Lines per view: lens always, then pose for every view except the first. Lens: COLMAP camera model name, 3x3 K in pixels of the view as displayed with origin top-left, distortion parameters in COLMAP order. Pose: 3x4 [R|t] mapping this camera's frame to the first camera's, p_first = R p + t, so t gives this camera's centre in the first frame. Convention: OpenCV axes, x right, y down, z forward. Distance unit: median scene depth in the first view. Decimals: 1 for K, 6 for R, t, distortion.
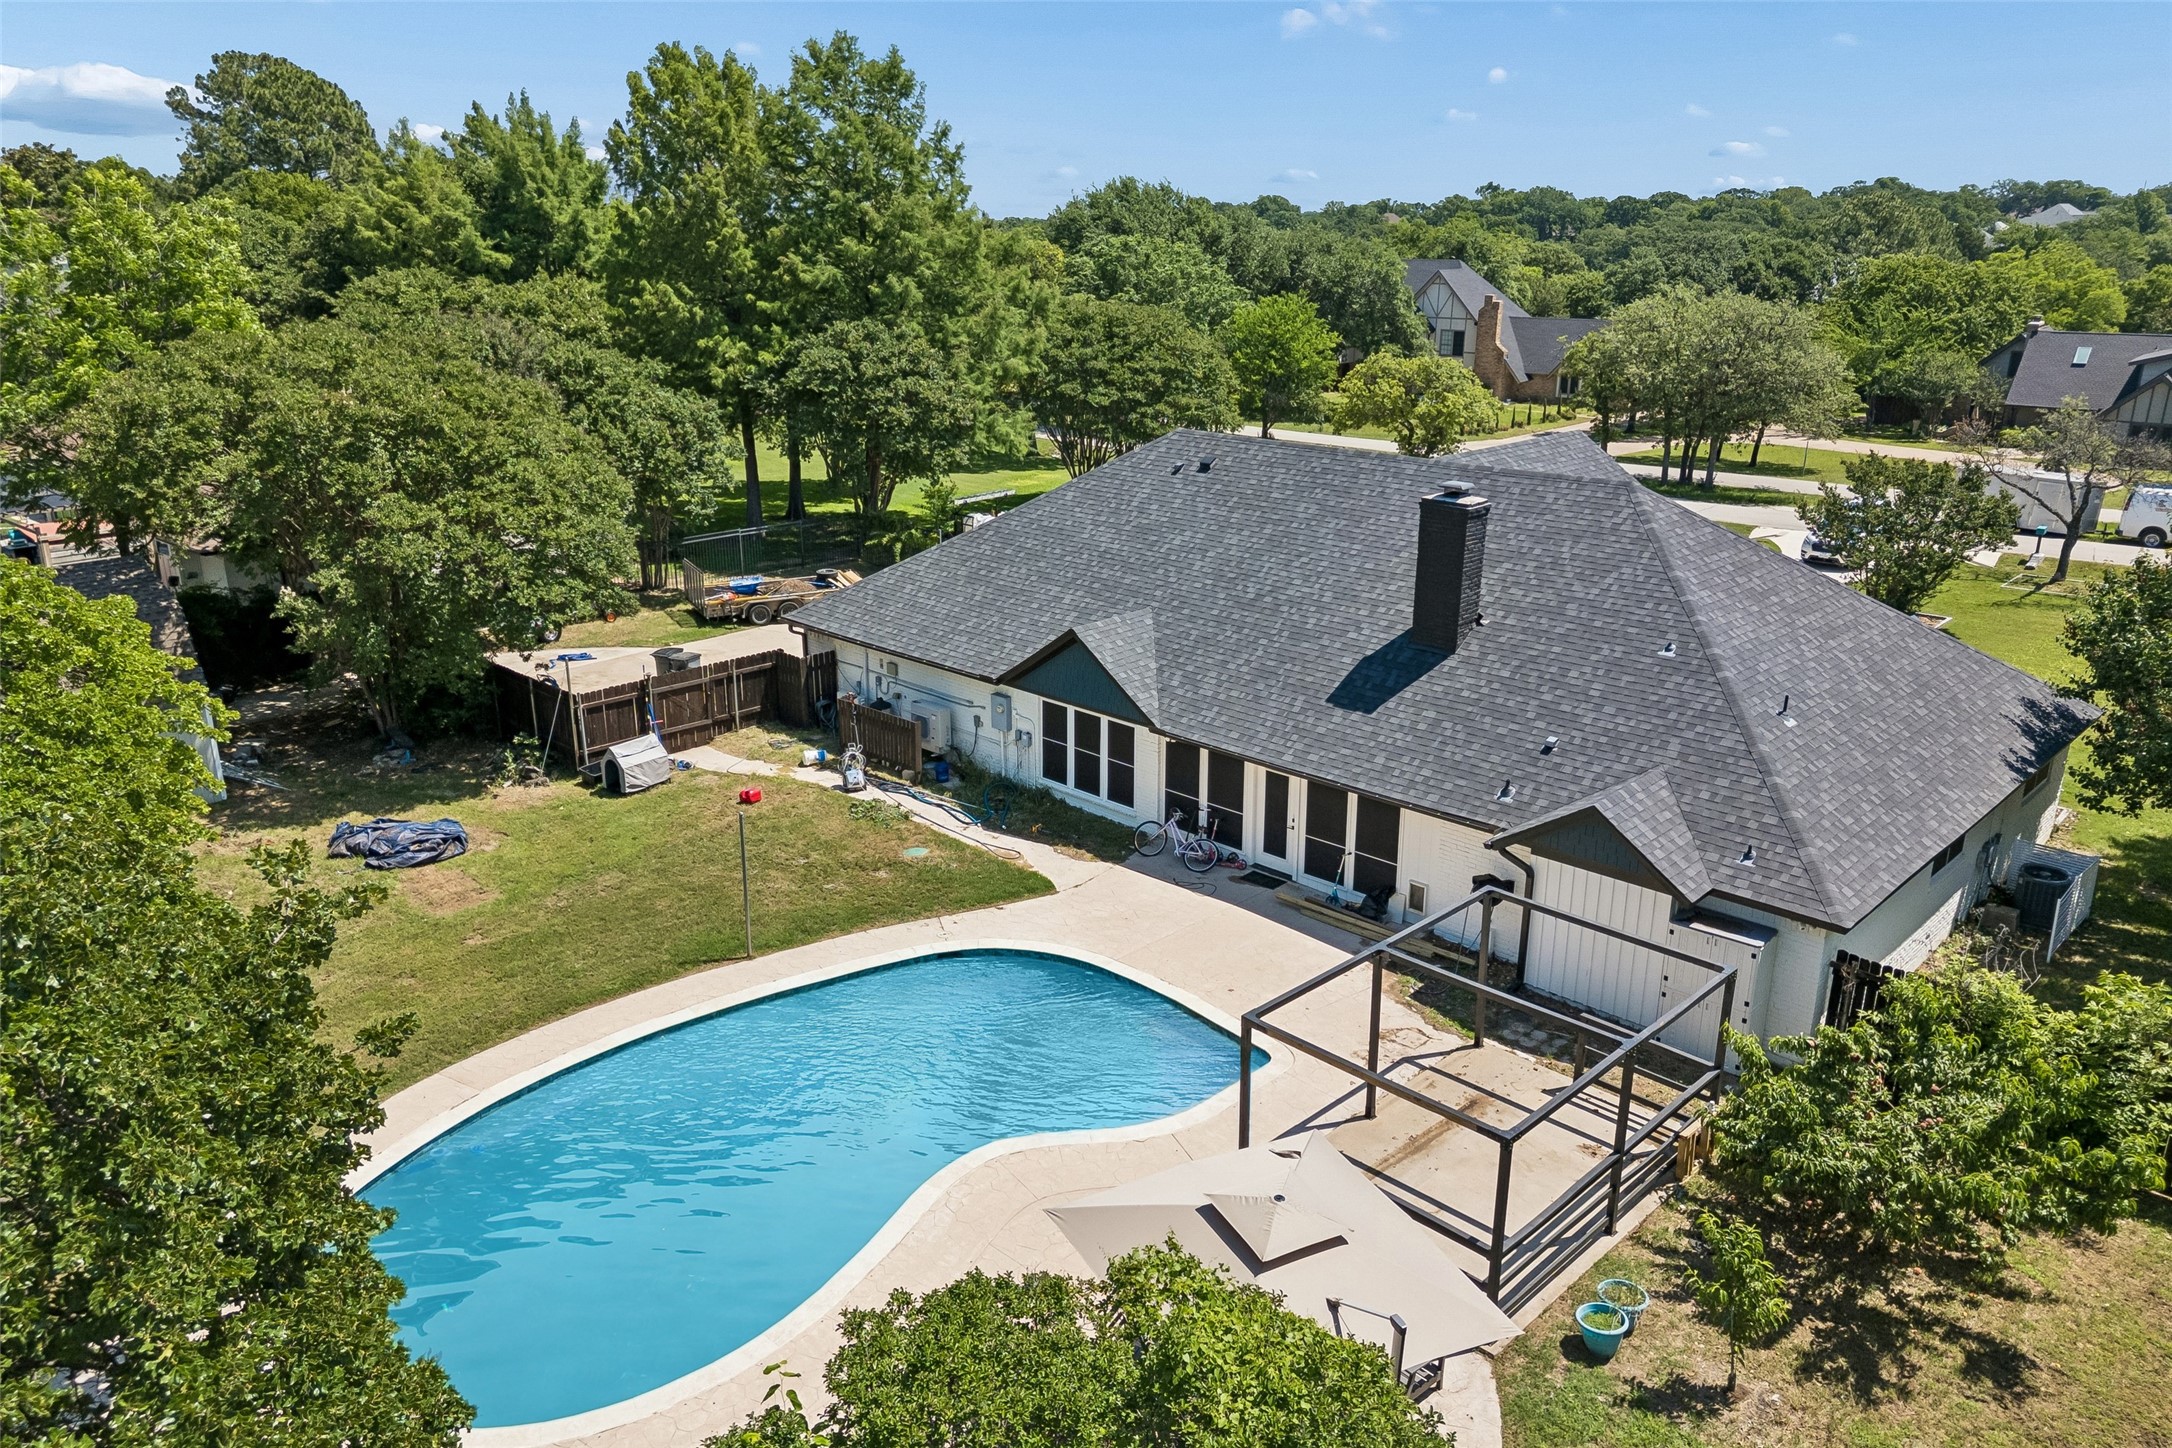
lens RADIAL K [[1548.4, 0, 1090.7], [0, 1548.4, 725.7], [0, 0, 1]] dist [0.049085, -0.032731]
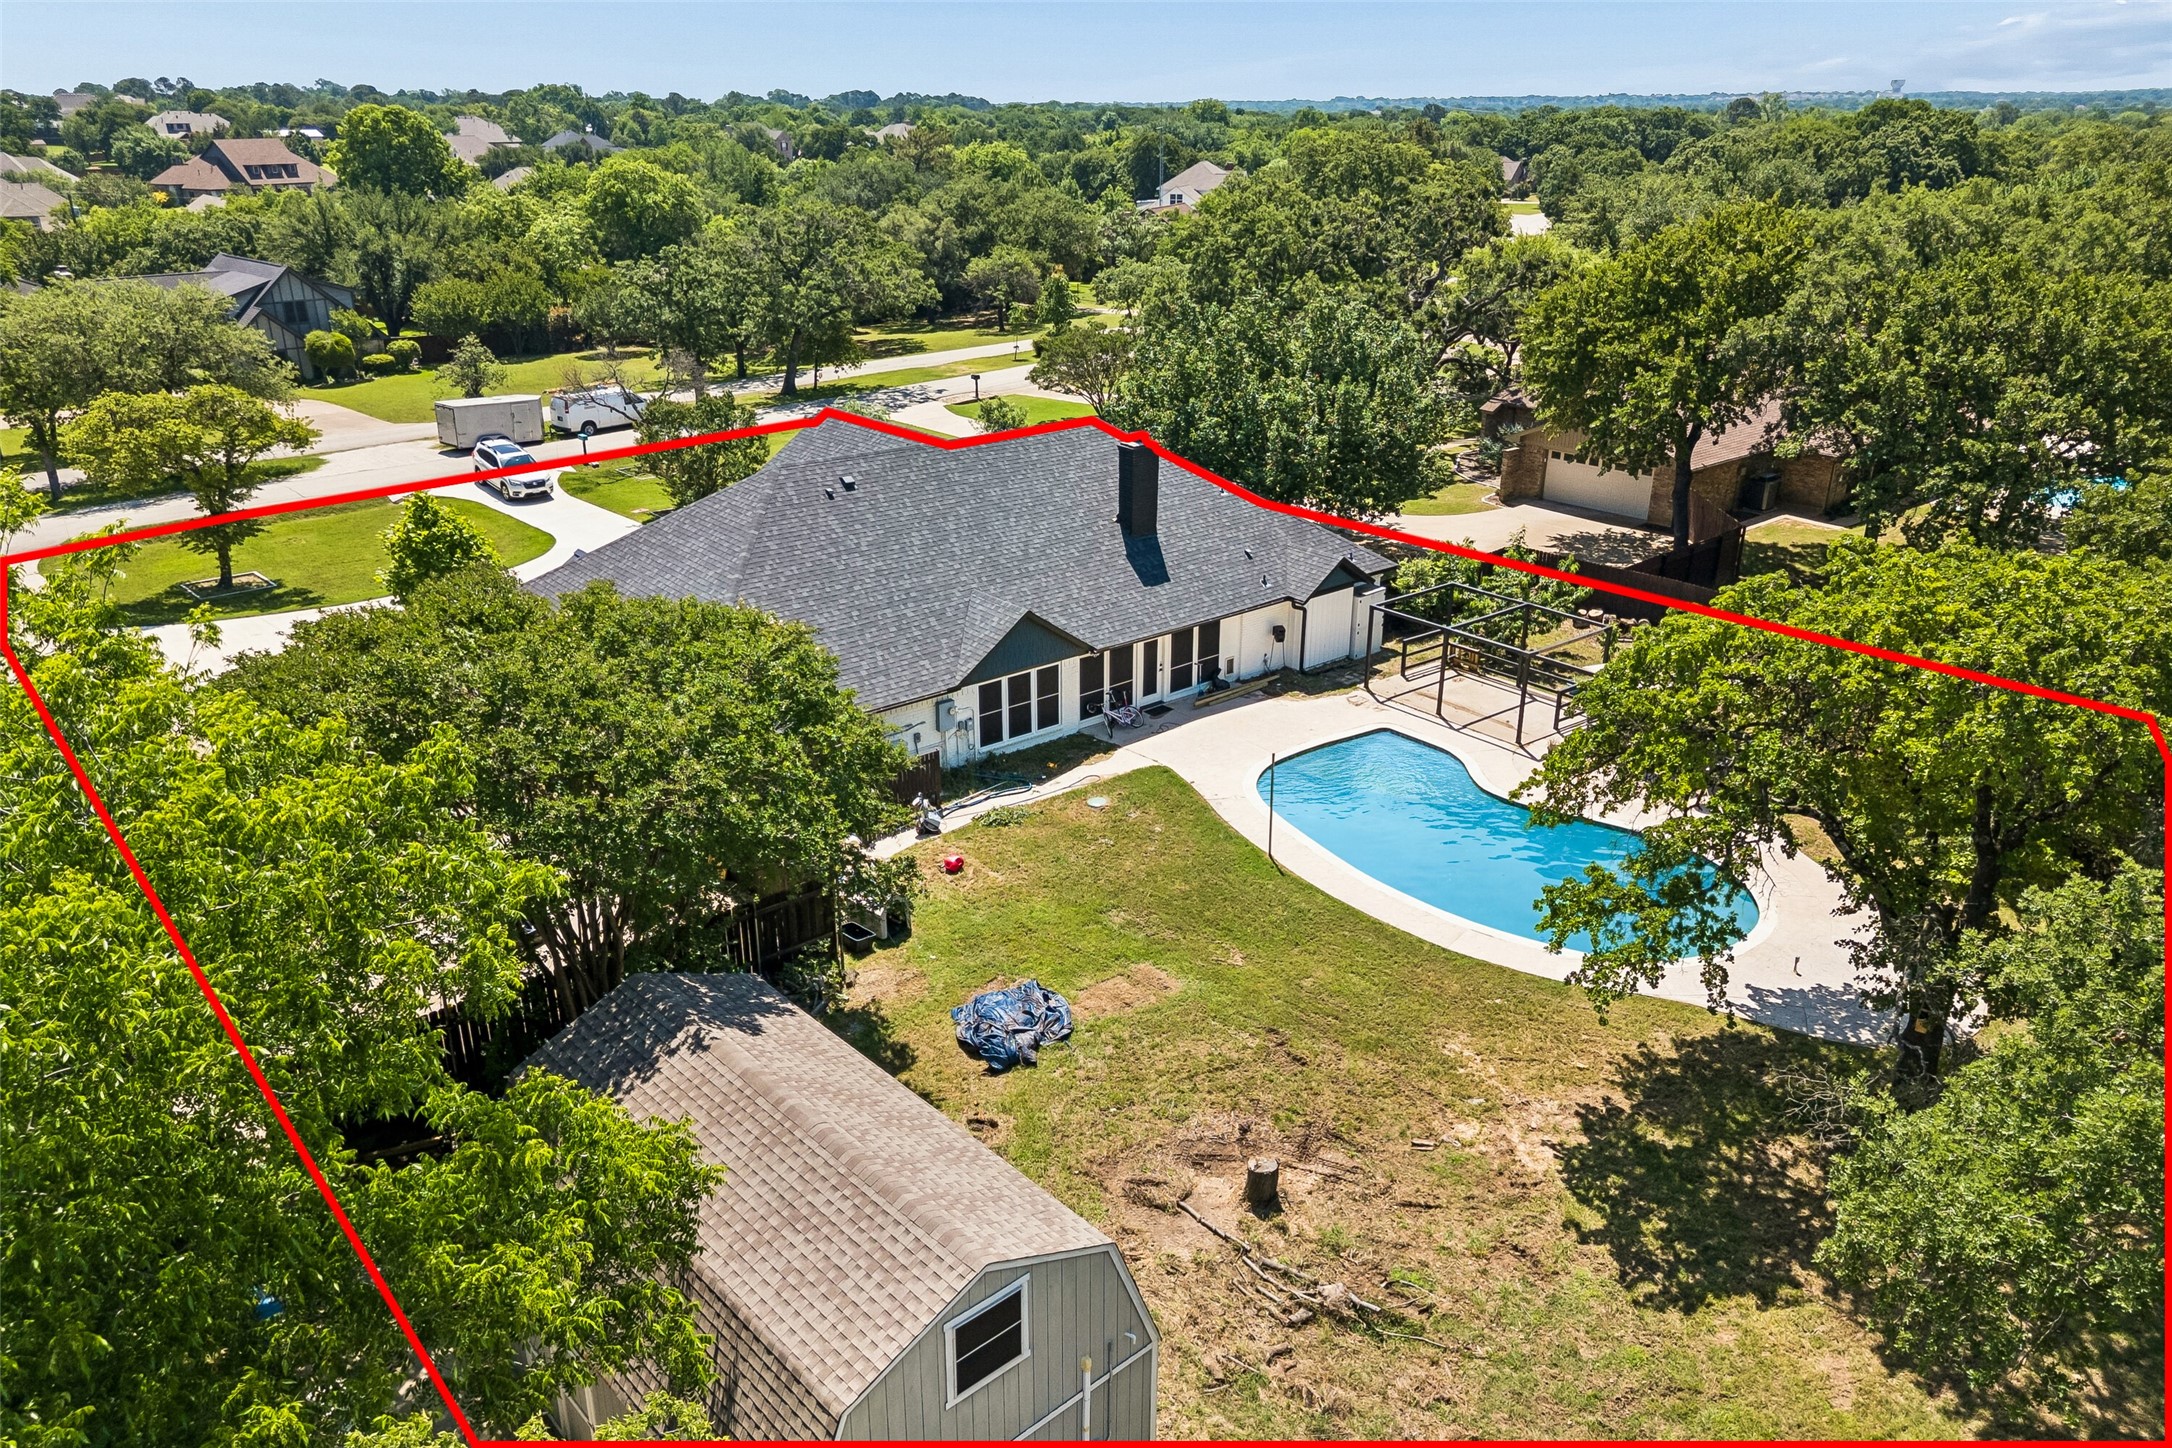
lens RADIAL K [[1548.4, 0, 1086.7], [0, 1548.4, 727.3], [0, 0, 1]] dist [0.049085, -0.032731]
pose [[0.081779, -0.368250, 0.926123, -1.247979], [0.300370, 0.895137, 0.329406, -0.389236], [-0.950311, 0.251241, 0.183815, 0.745376]]
